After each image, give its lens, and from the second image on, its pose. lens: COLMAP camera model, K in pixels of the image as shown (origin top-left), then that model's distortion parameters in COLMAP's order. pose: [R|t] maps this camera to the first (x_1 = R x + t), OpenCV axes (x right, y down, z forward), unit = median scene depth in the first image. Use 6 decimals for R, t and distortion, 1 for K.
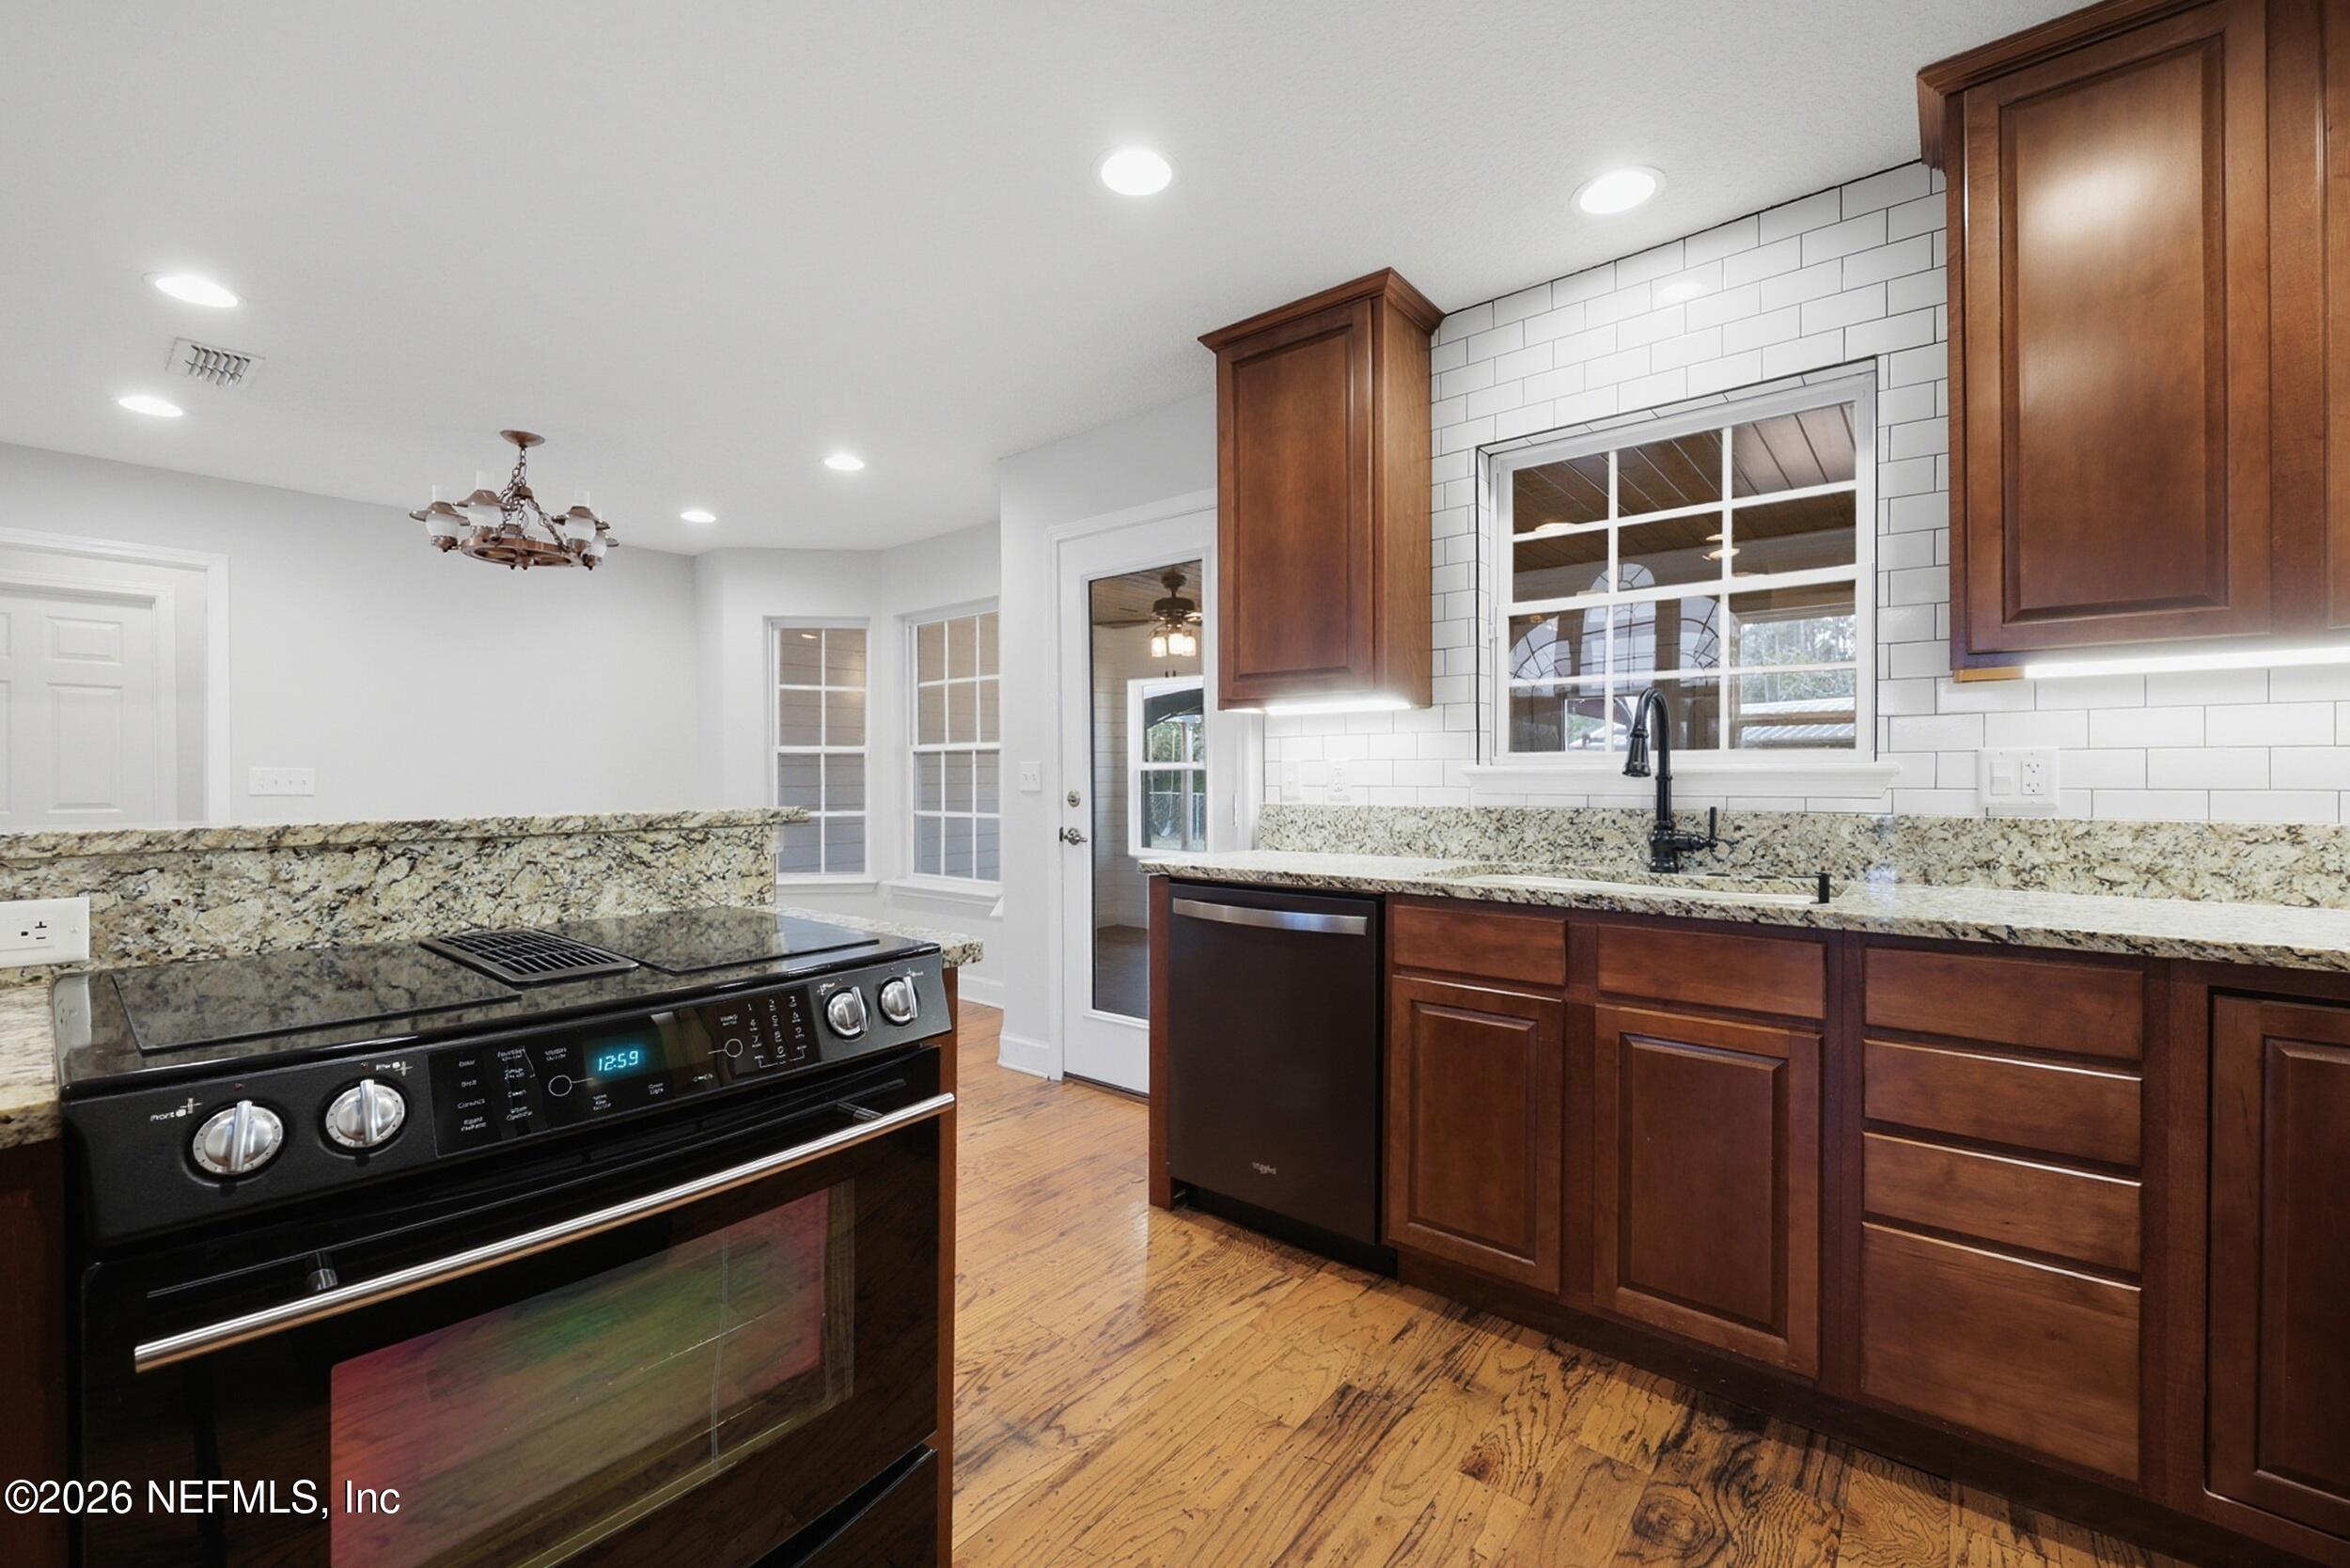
lens RADIAL K [[963.4, 0, 1163.7], [0, 963.4, 784.9], [0, 0, 1]] dist [0.001855, -0.000476]
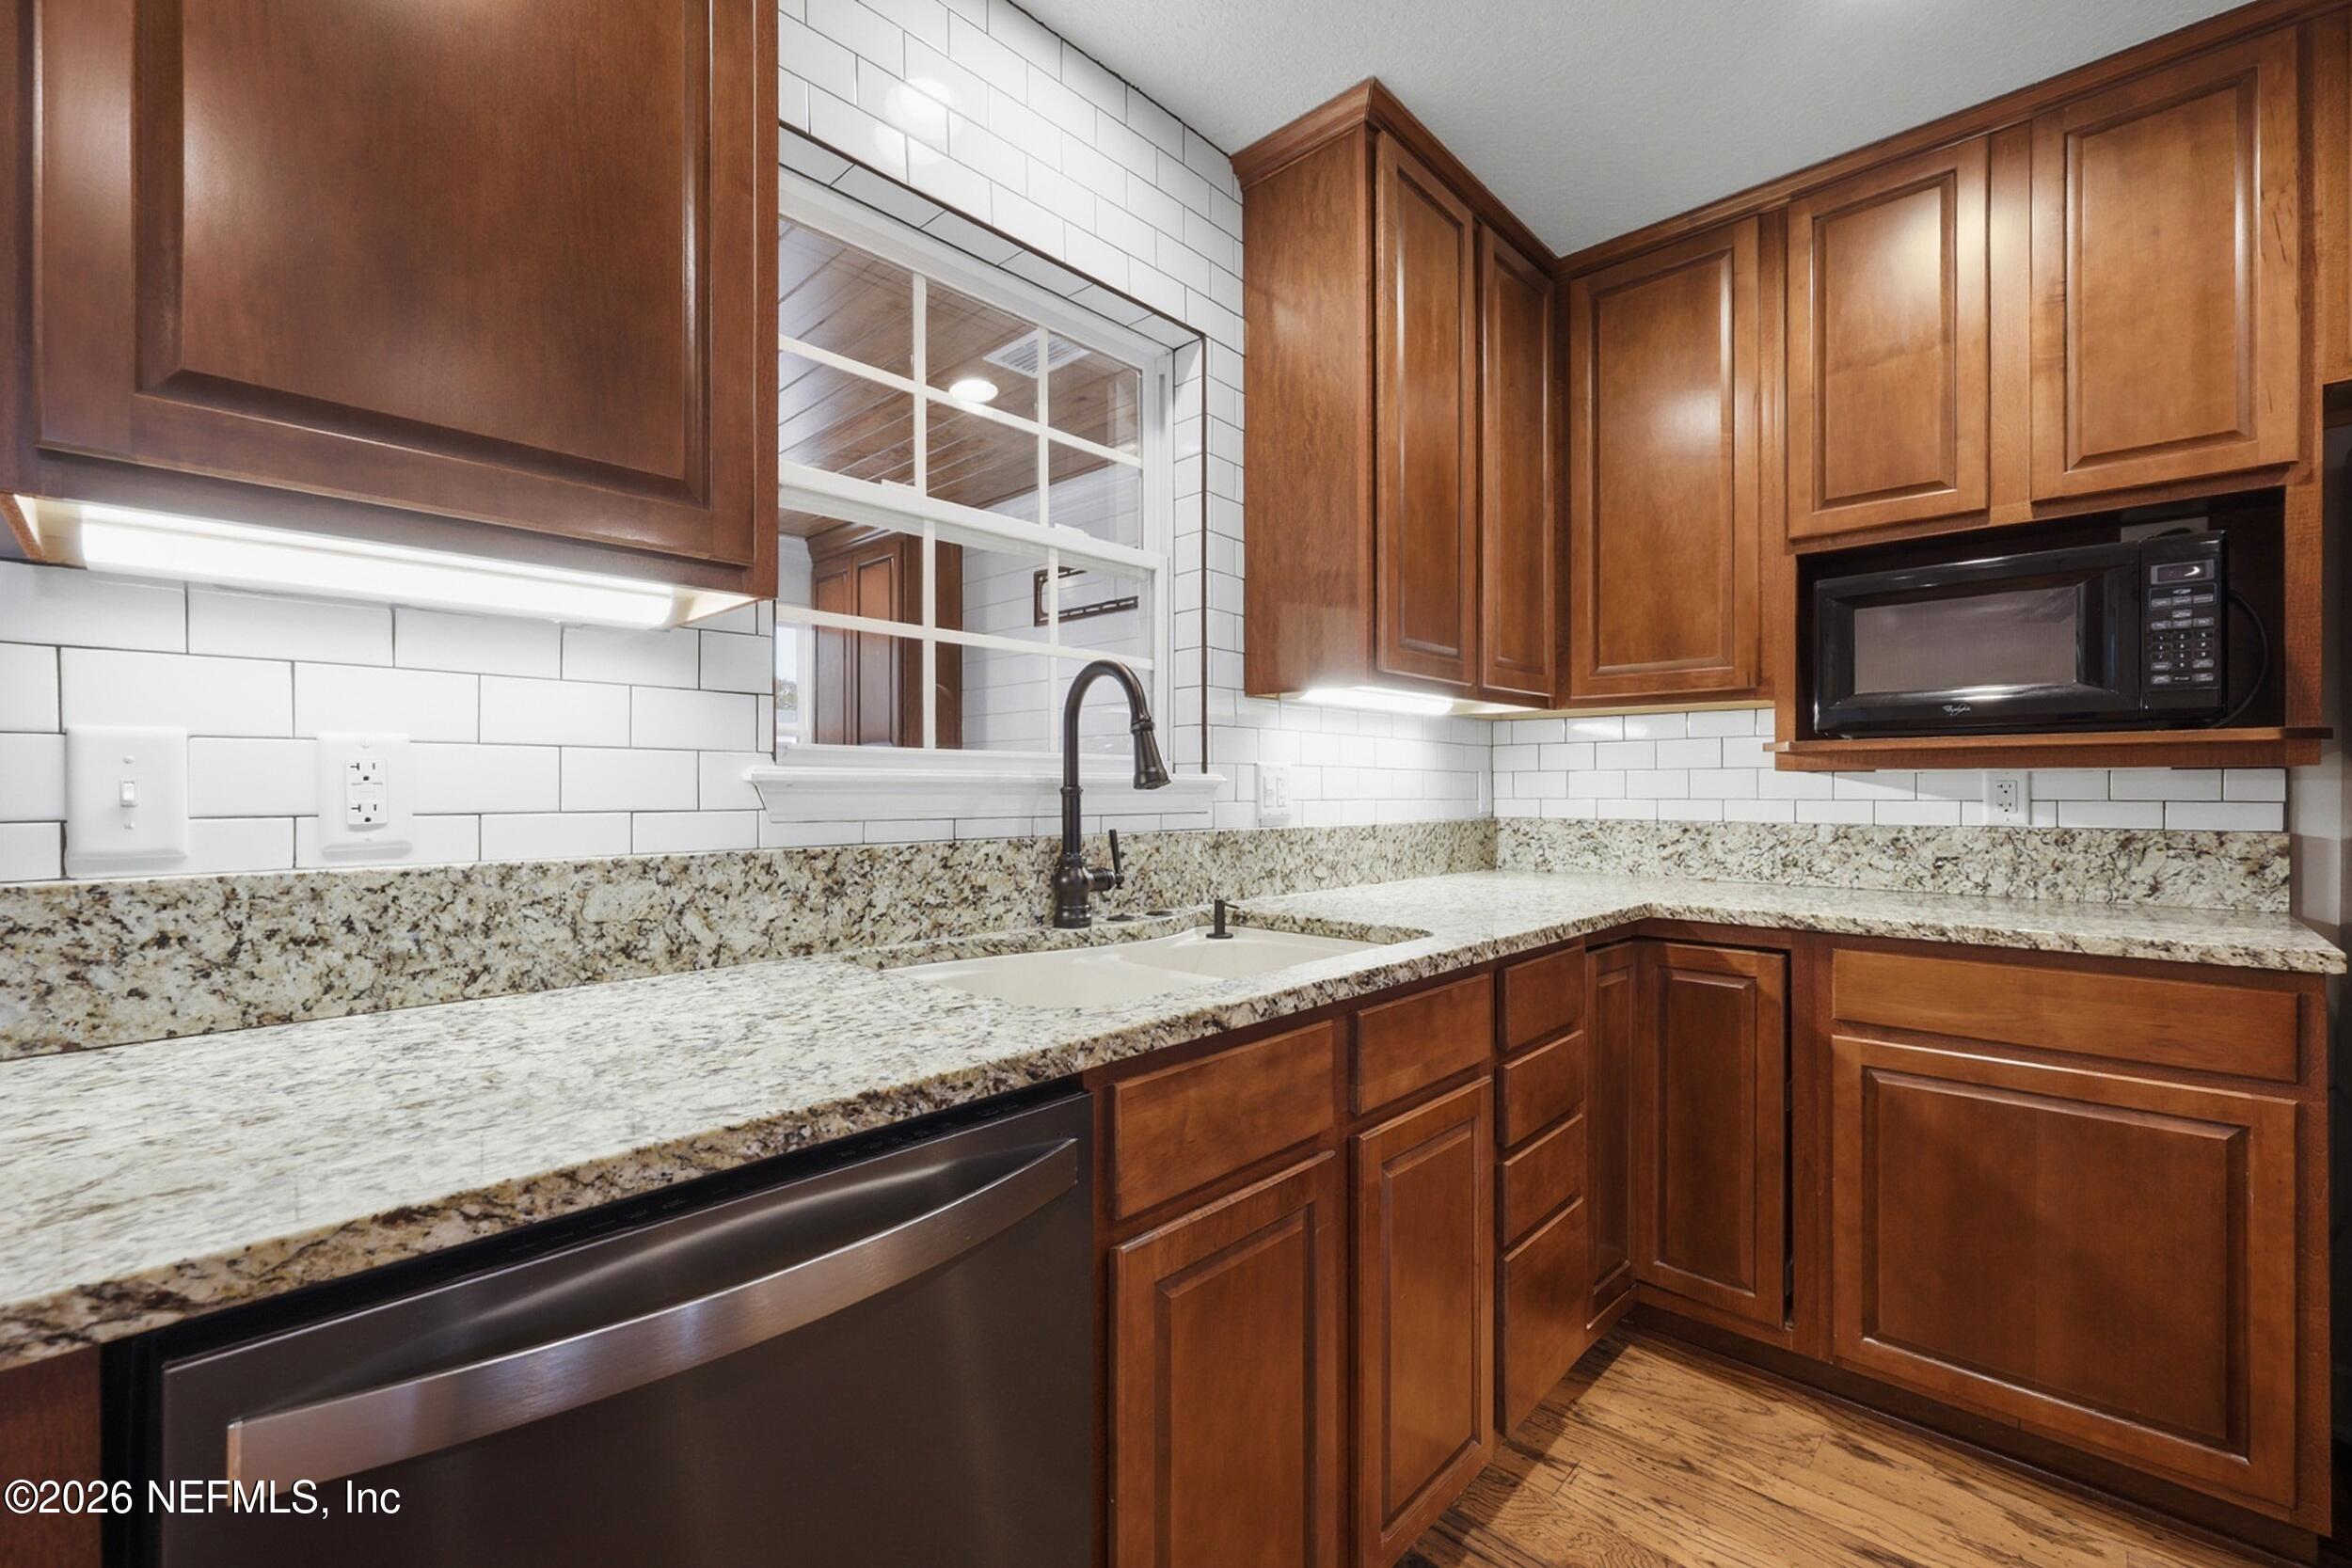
lens RADIAL K [[964.1, 0, 1155.0], [0, 964.1, 795.3], [0, 0, 1]] dist [0.001855, -0.000476]
pose [[0.081572, -0.001772, 0.996666, -0.161206], [0.008639, 0.999962, 0.001071, -0.003885], [-0.996630, 0.008523, 0.081584, 0.818916]]
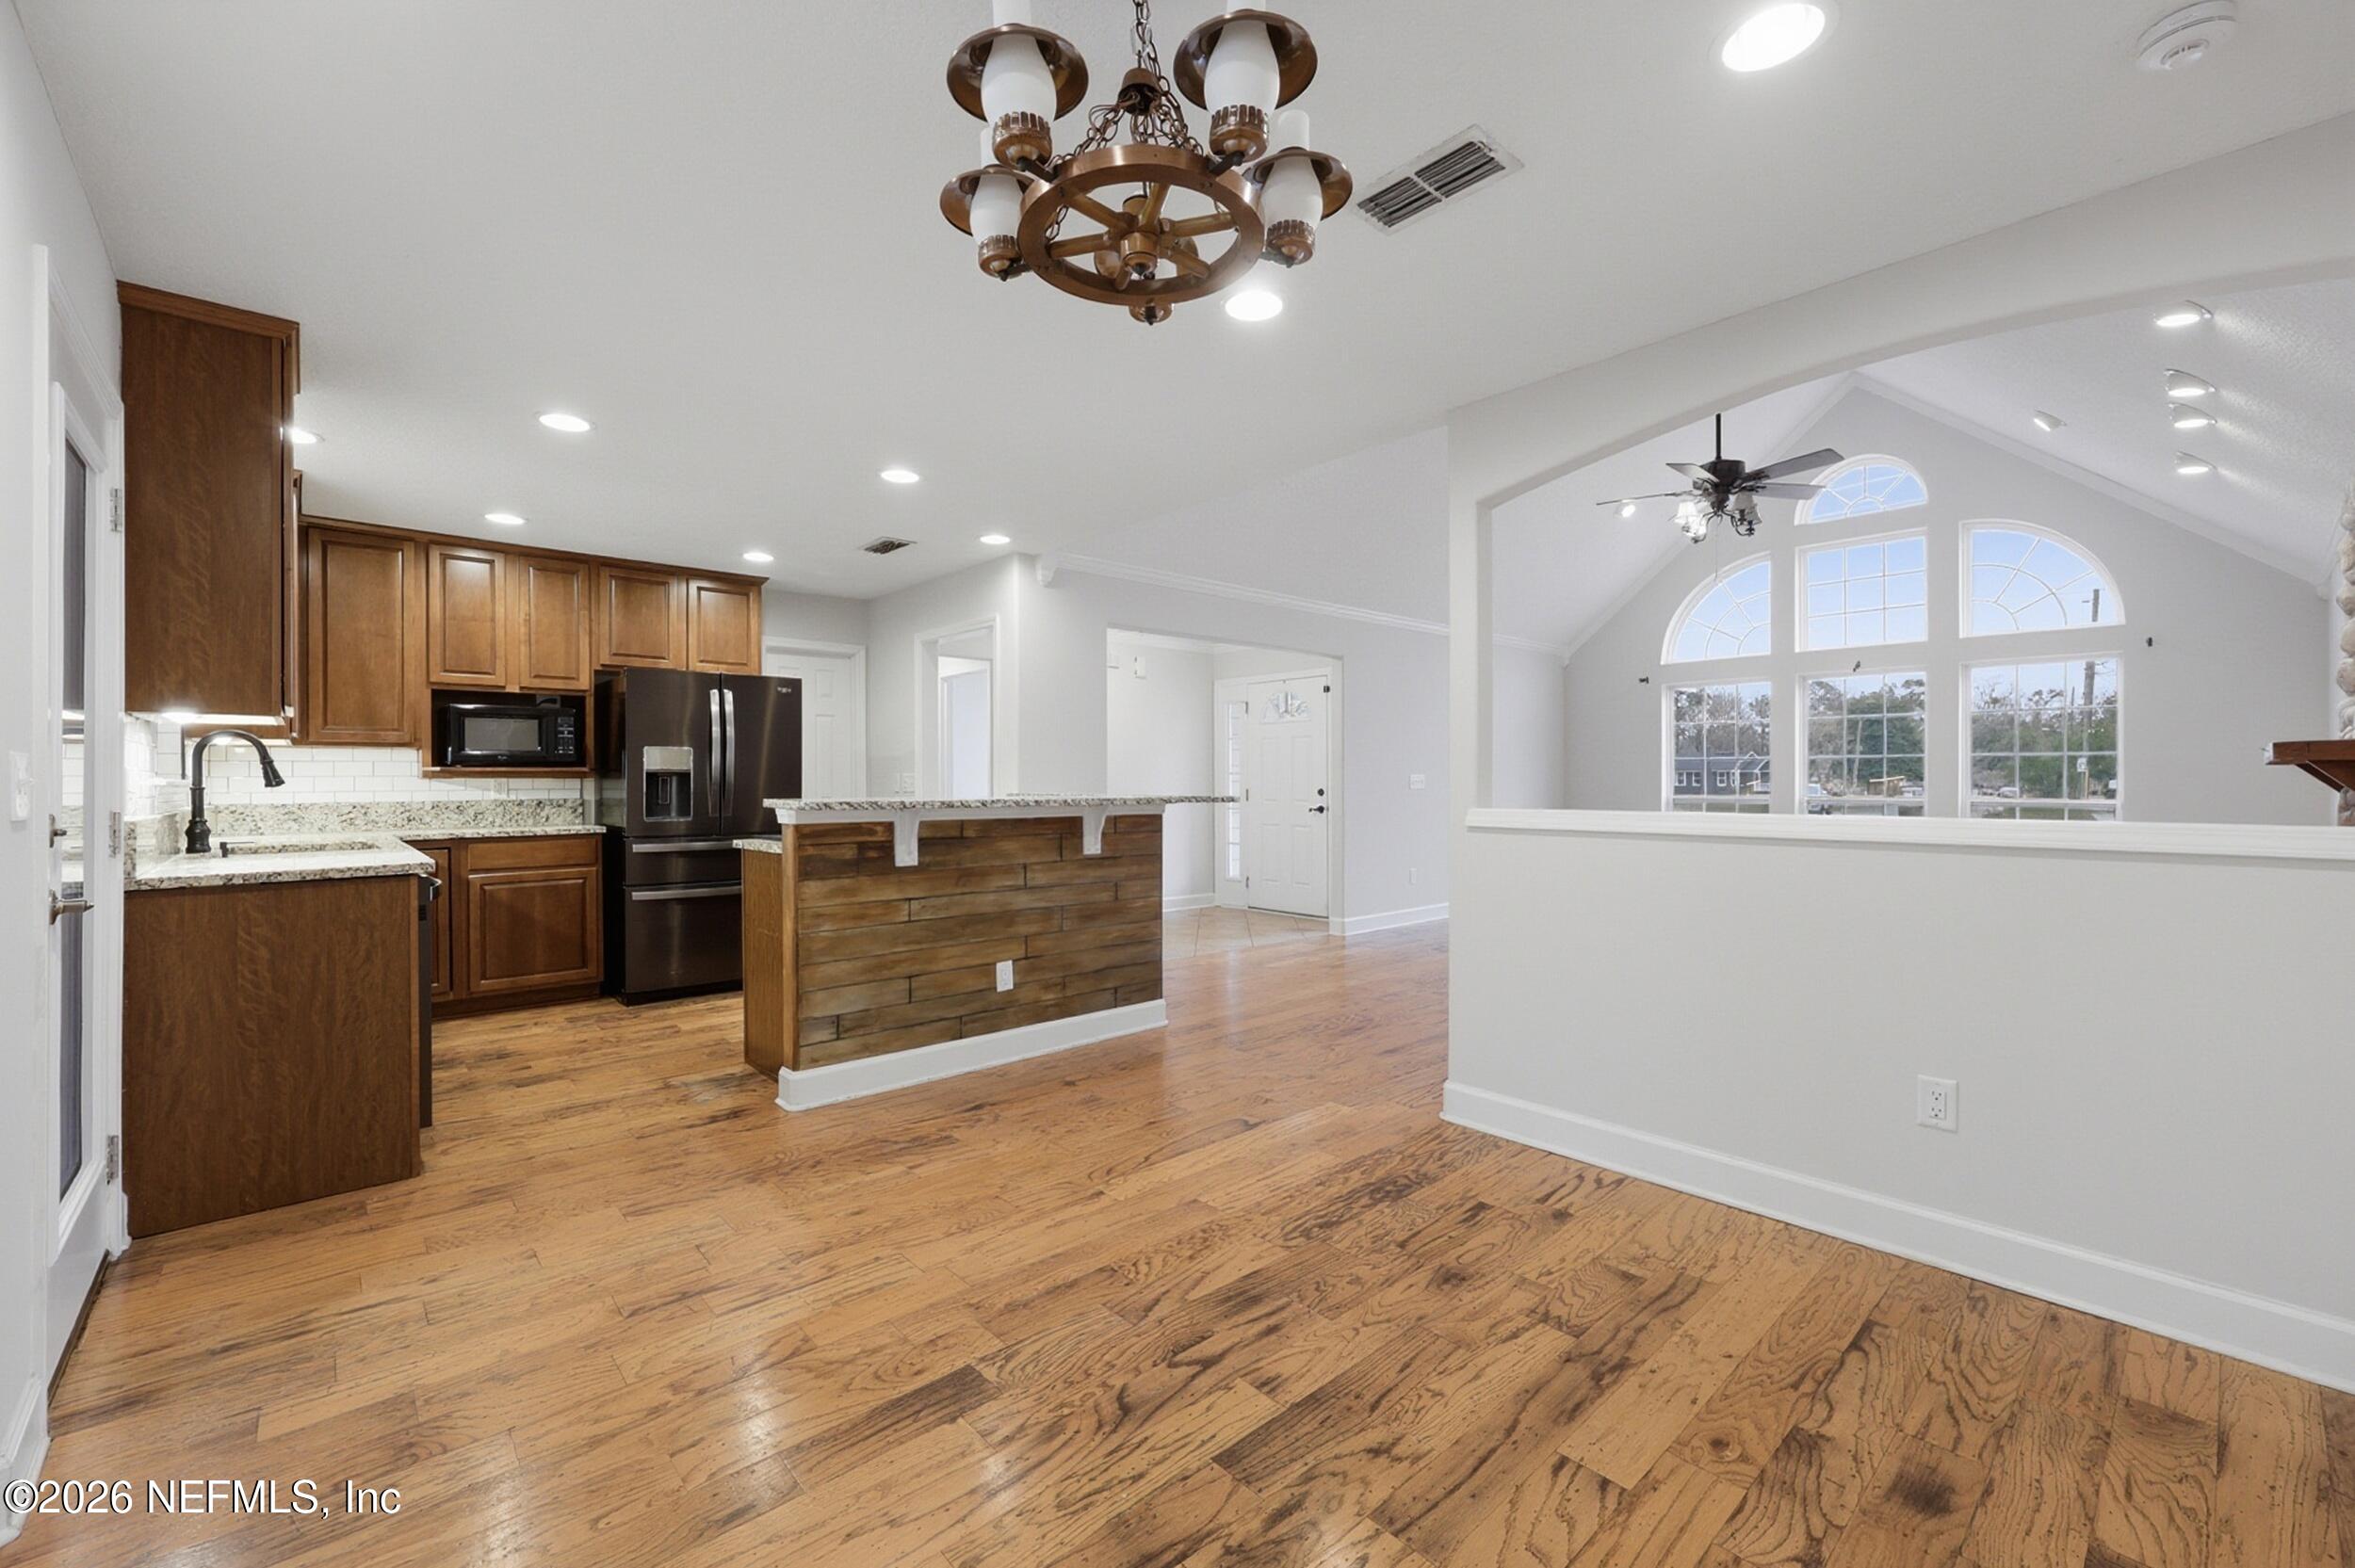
lens RADIAL K [[965.3, 0, 1171.2], [0, 965.3, 780.8], [0, 0, 1]] dist [0.001855, -0.000476]
pose [[-0.987630, 0.007716, 0.156613, -1.091149], [0.009605, 0.999890, 0.011312, -0.022094], [-0.156509, 0.012677, -0.987595, 2.048794]]
